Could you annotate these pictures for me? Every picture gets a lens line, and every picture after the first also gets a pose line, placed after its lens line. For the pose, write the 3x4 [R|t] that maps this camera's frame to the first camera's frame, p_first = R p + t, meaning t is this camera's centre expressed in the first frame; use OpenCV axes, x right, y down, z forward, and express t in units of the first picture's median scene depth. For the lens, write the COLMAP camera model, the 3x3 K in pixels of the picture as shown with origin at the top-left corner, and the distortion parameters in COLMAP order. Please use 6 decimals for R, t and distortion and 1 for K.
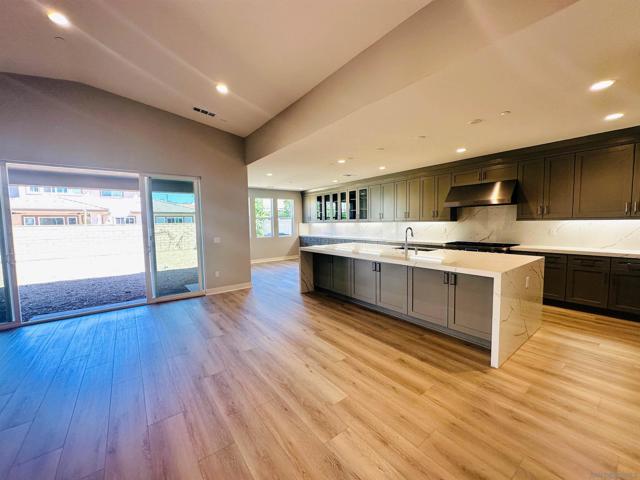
lens RADIAL K [[255.9, 0, 320.0], [0, 255.9, 240.0], [0, 0, 1]] dist [-0.001885, -0.000205]
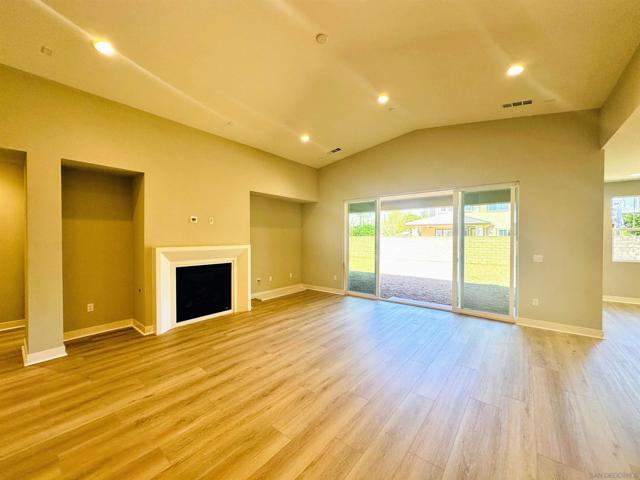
lens RADIAL K [[253.3, 0, 320.0], [0, 253.3, 240.0], [0, 0, 1]] dist [0.000837, 0.000038]
pose [[0.234756, 0.027947, -0.971653, 0.206228], [-0.072466, 0.997308, 0.011177, -0.017397], [0.969349, 0.067788, 0.236149, 0.195808]]
